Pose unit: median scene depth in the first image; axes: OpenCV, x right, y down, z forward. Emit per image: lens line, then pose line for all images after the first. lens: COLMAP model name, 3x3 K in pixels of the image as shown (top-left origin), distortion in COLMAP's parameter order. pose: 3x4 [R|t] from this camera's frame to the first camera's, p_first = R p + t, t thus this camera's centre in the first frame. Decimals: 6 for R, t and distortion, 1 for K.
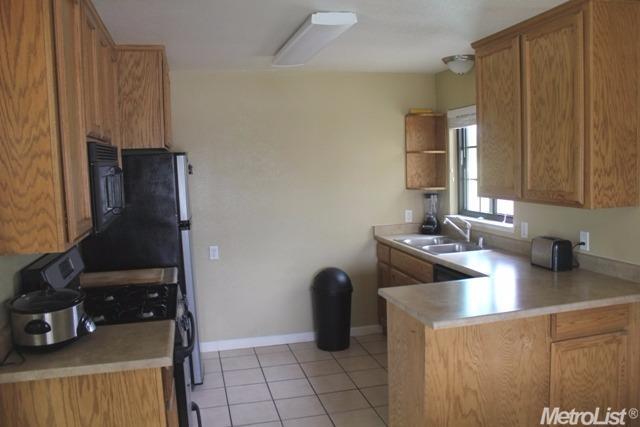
lens RADIAL K [[534.7, 0, 320.0], [0, 534.7, 213.5], [0, 0, 1]] dist [-0.170039, 0.183235]
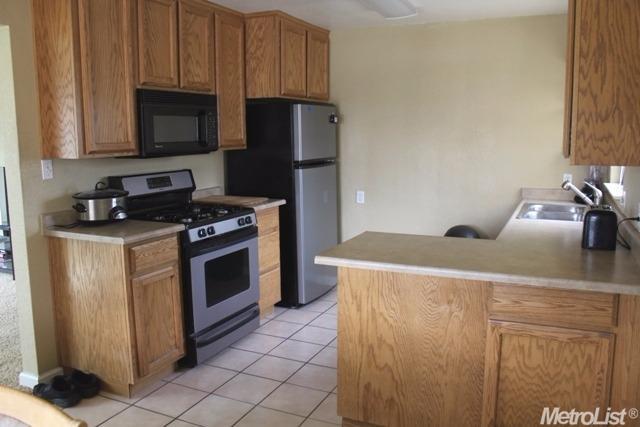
lens RADIAL K [[534.7, 0, 320.0], [0, 534.7, 213.5], [0, 0, 1]] dist [-0.170039, 0.183235]
pose [[0.771264, 0.122305, -0.624655, 0.744857], [-0.082944, 0.992310, 0.091880, 0.023743], [0.631088, -0.019052, 0.775477, 0.171452]]
